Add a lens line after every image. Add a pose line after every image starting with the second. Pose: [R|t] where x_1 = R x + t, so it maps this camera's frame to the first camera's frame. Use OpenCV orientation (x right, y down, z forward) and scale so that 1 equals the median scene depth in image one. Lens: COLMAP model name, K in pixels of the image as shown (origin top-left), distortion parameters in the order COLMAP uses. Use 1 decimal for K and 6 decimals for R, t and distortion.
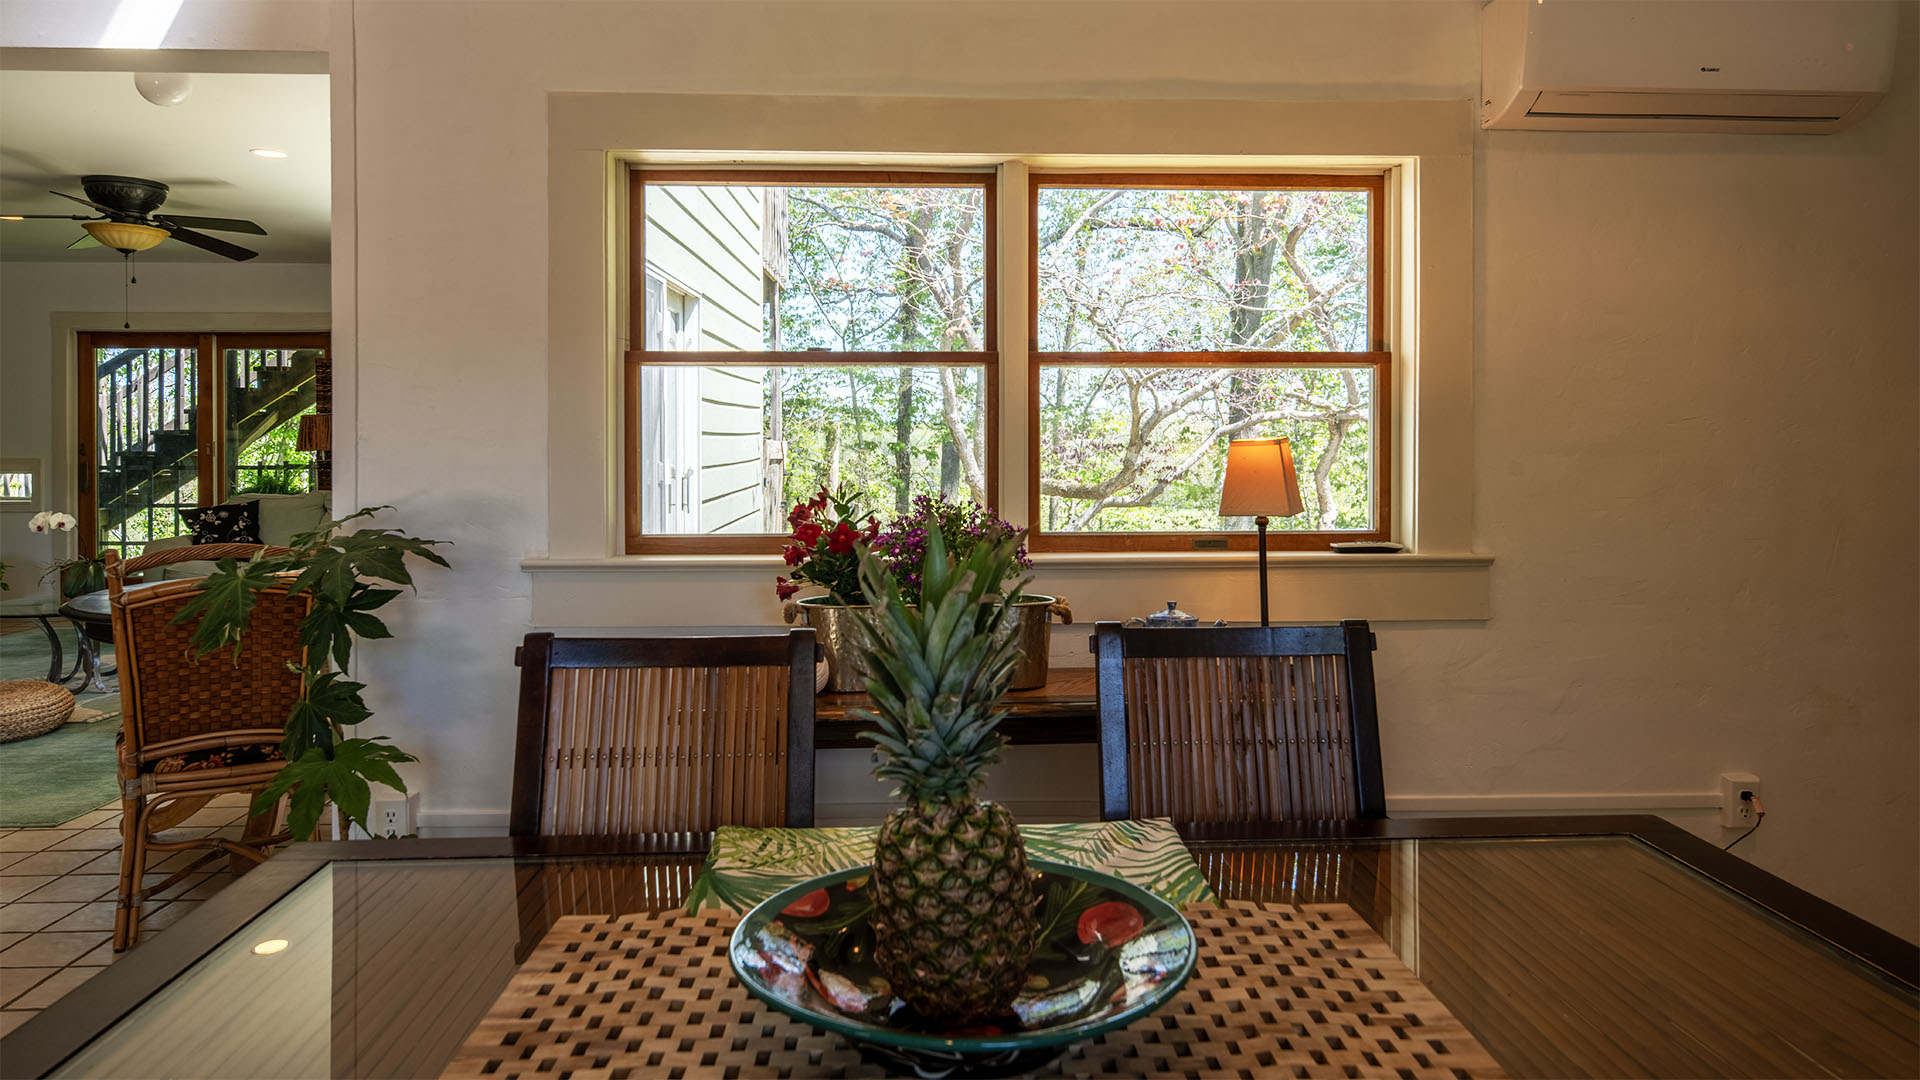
lens RADIAL K [[1241.7, 0, 976.9], [0, 1241.7, 443.9], [0, 0, 1]] dist [0.014266, -0.005723]
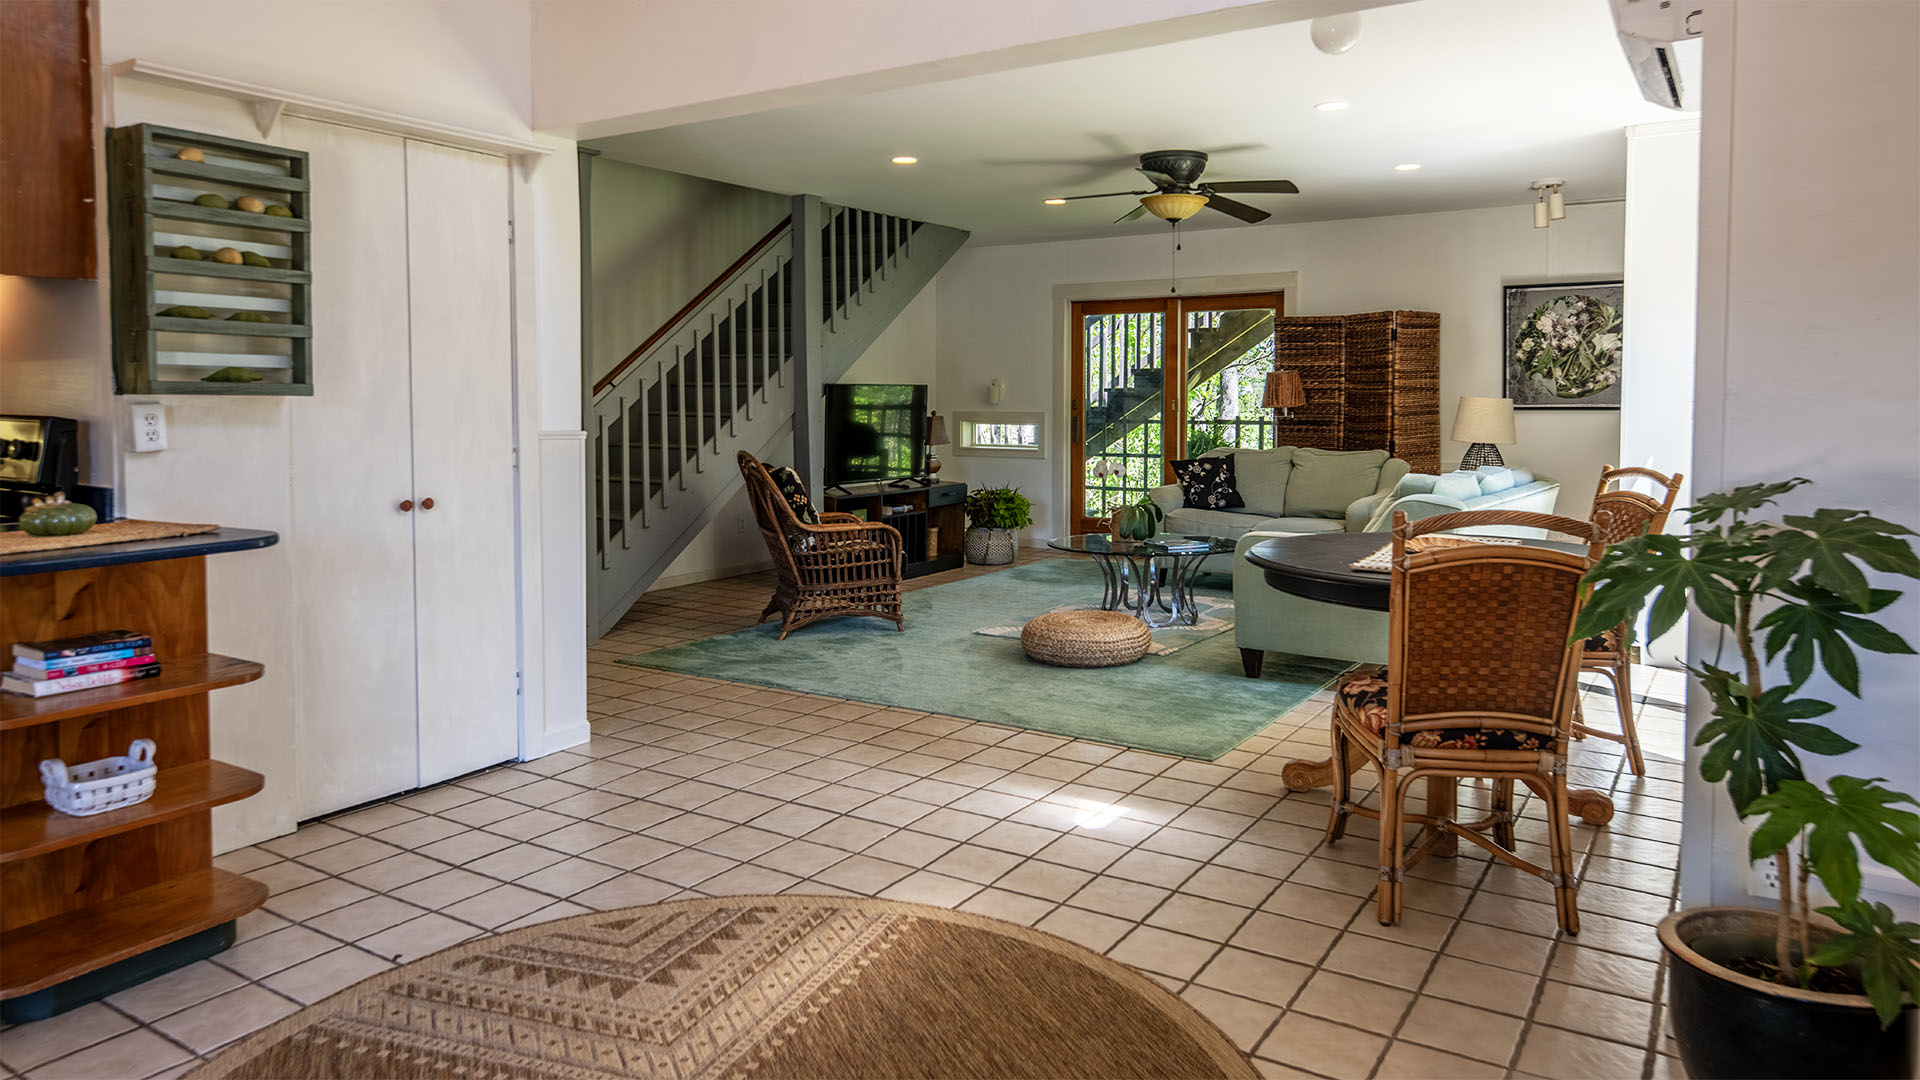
lens RADIAL K [[1241.7, 0, 971.6], [0, 1241.7, 446.6], [0, 0, 1]] dist [0.014266, -0.005723]
pose [[0.819237, 0.024499, -0.572931, -0.205706], [-0.003810, 0.999298, 0.037282, 0.001011], [0.573442, -0.028360, 0.818755, 0.019517]]
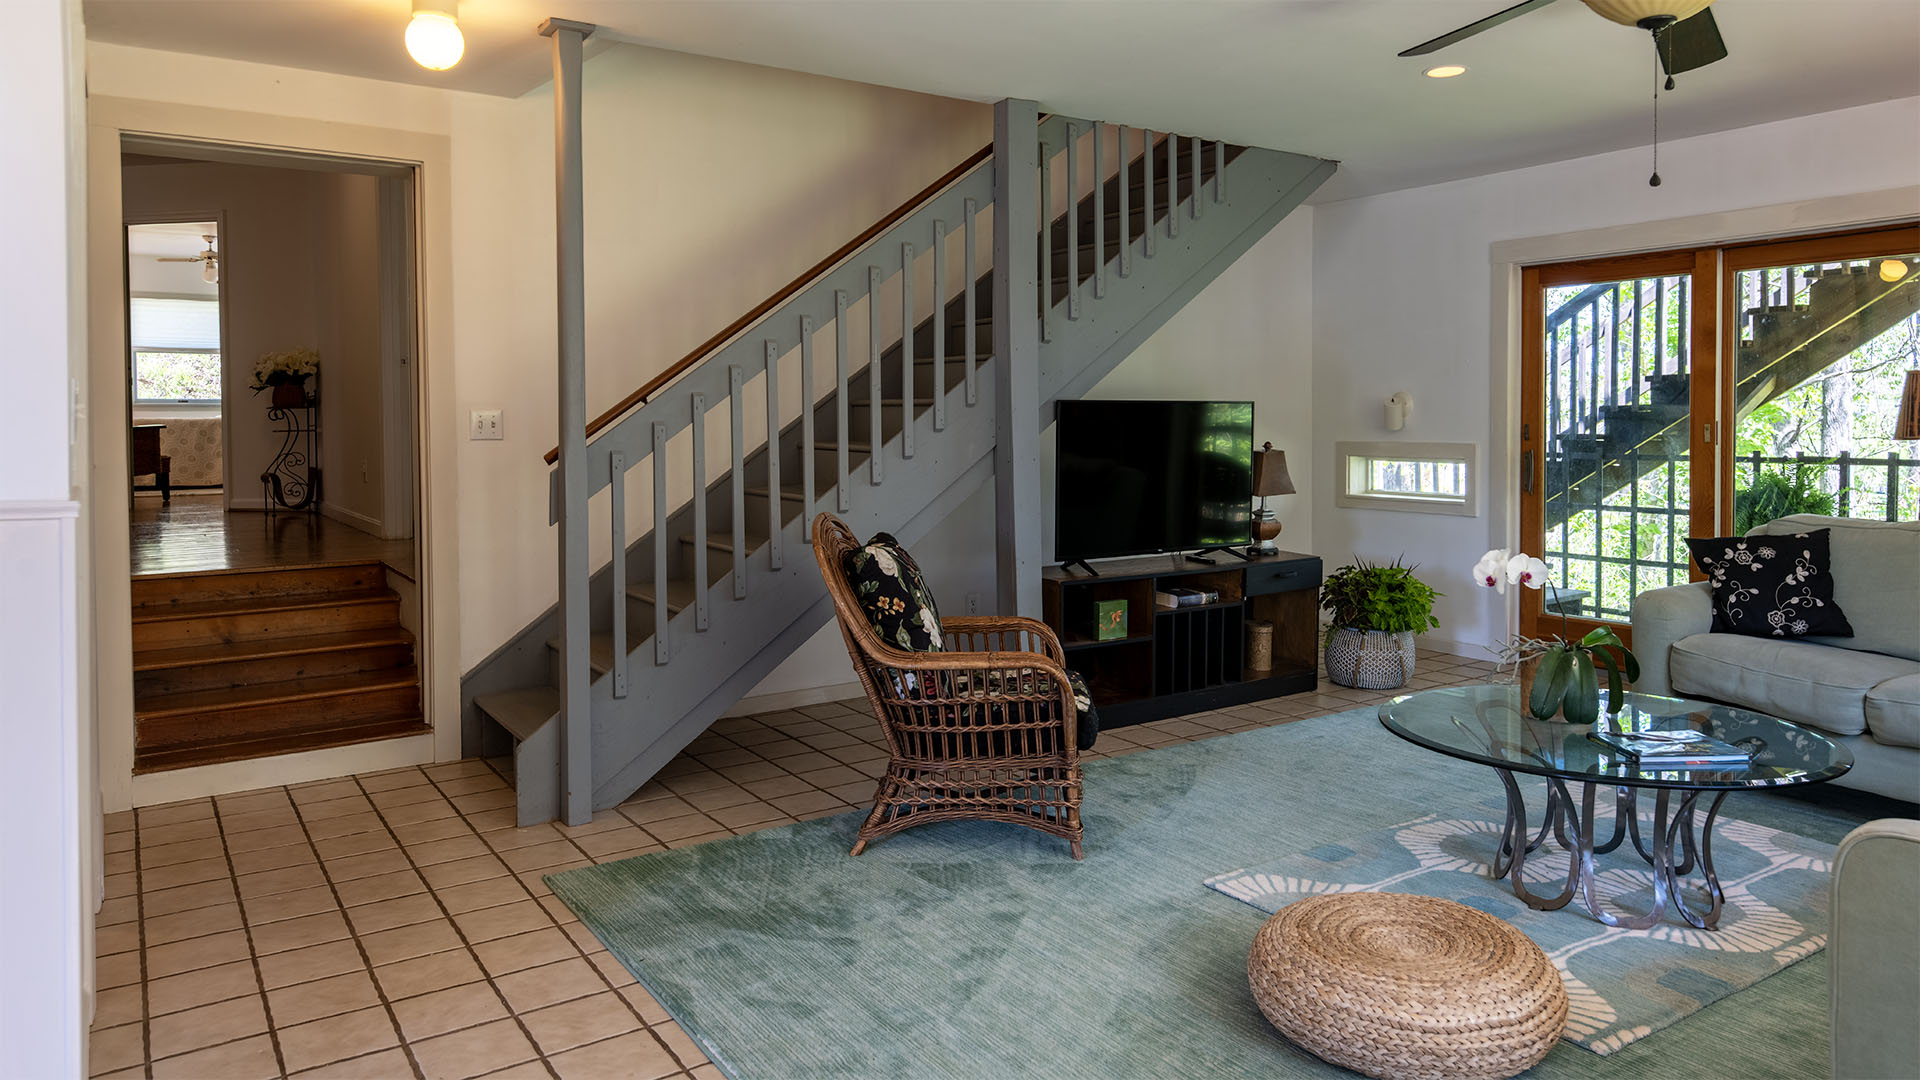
lens RADIAL K [[1241.7, 0, 967.4], [0, 1241.7, 446.4], [0, 0, 1]] dist [0.014266, -0.005723]
pose [[0.524895, 0.017524, -0.850987, -0.408510], [-0.000976, 0.999800, 0.019986, -0.001752], [0.851167, -0.009660, 0.524807, 0.521101]]
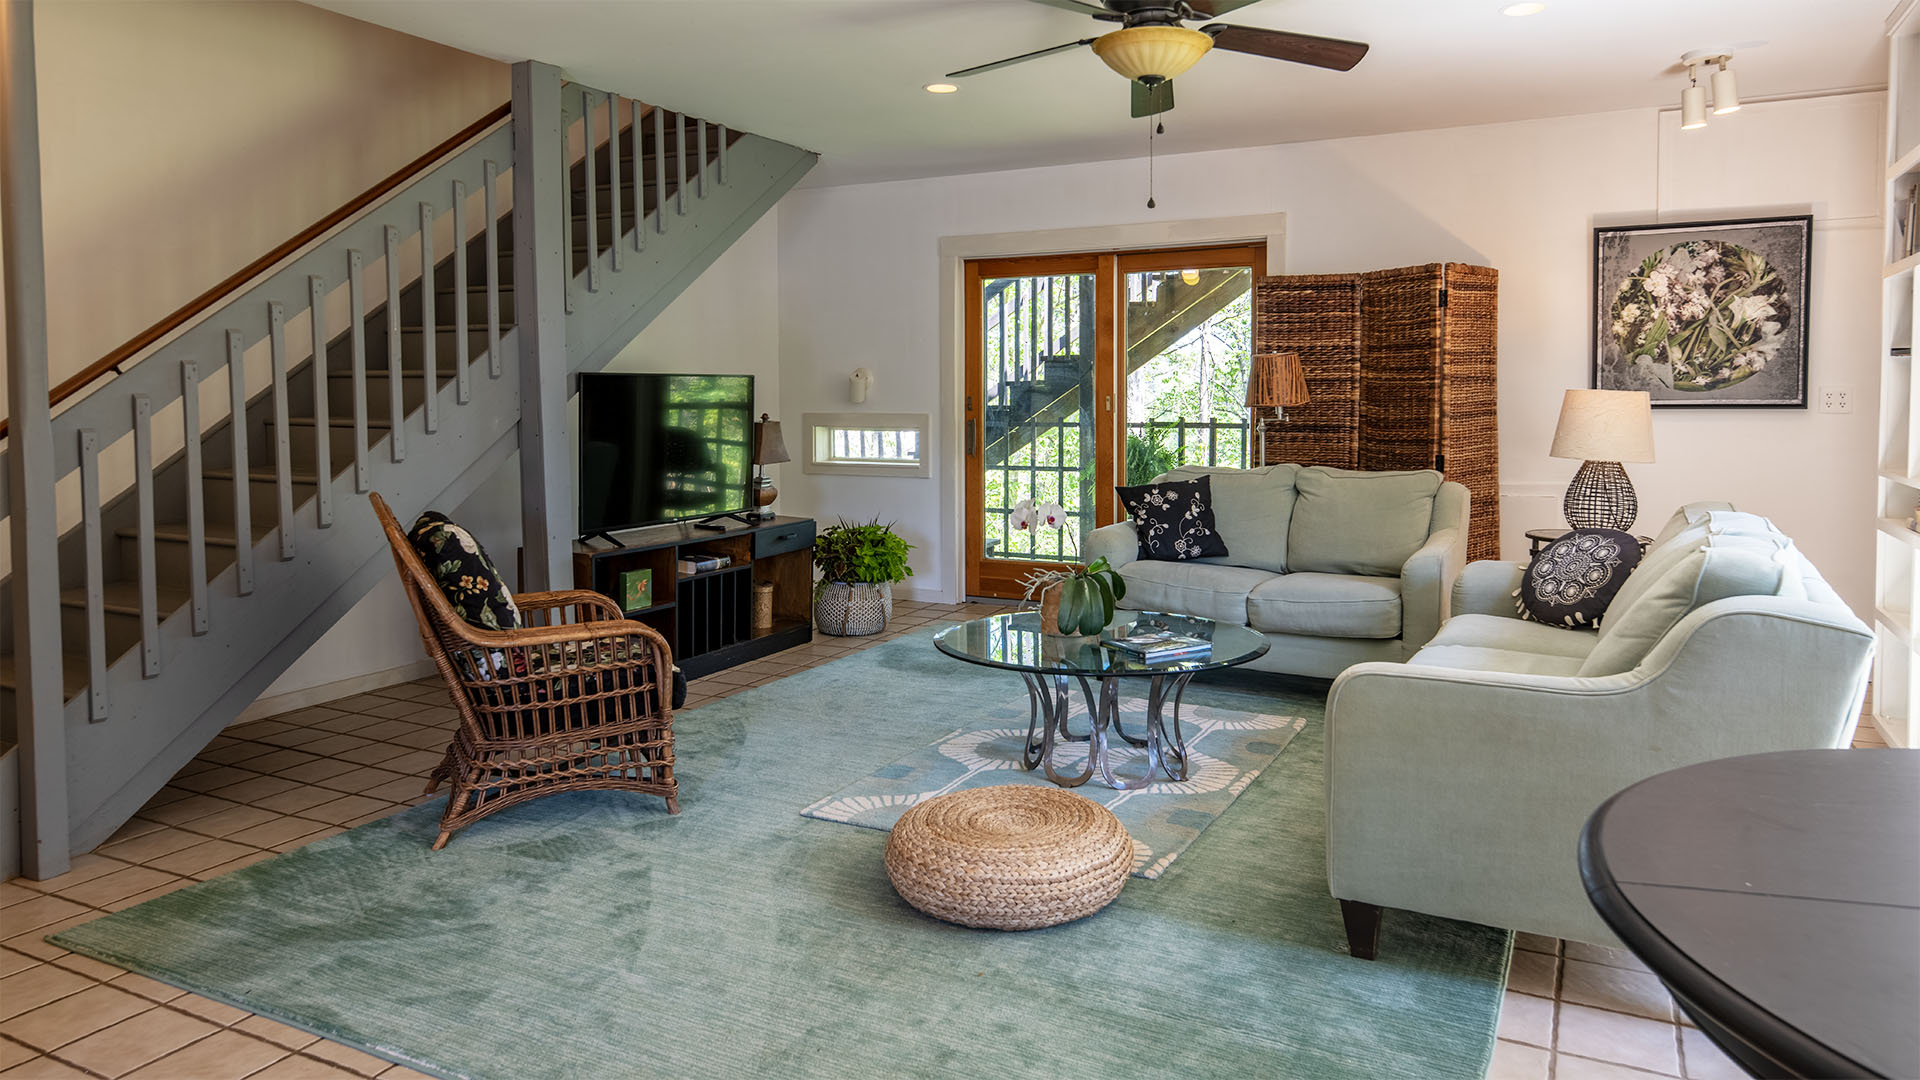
lens RADIAL K [[1241.7, 0, 970.9], [0, 1241.7, 444.6], [0, 0, 1]] dist [0.014266, -0.005723]
pose [[0.868542, 0.018869, -0.495257, -0.451344], [0.000335, 0.999252, 0.038658, -0.000031], [0.495616, -0.033742, 0.867886, 0.420307]]
